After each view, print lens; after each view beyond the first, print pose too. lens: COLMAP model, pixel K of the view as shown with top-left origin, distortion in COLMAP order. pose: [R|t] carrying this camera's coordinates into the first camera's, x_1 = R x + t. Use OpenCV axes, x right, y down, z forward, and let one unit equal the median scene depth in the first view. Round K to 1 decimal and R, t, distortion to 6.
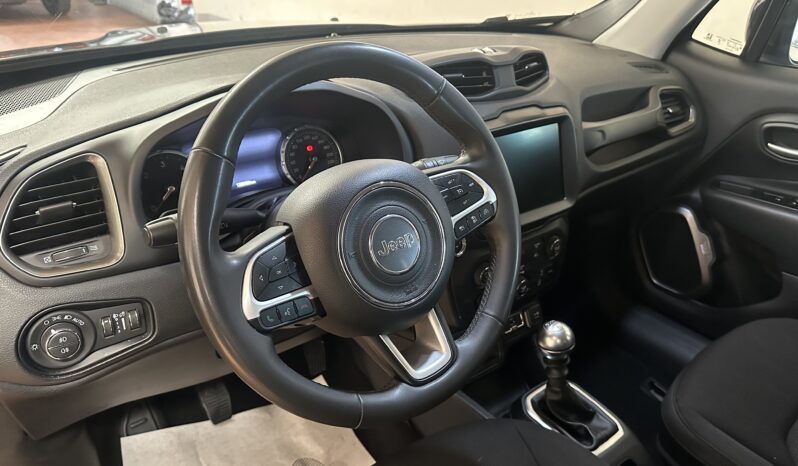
lens RADIAL K [[564.6, 0, 399.0], [0, 564.6, 233.0], [0, 0, 1]] dist [0.098869, -0.153020]
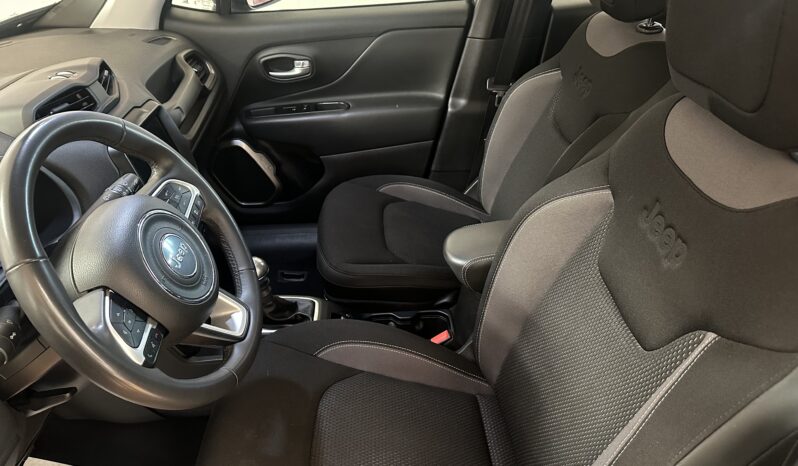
lens RADIAL K [[564.6, 0, 399.0], [0, 564.6, 233.0], [0, 0, 1]] dist [0.098869, -0.153020]
pose [[0.573574, -0.482123, 0.662247, -0.313026], [0.406172, 0.869458, 0.281189, -0.105259], [-0.711363, 0.107703, 0.694523, -0.130019]]
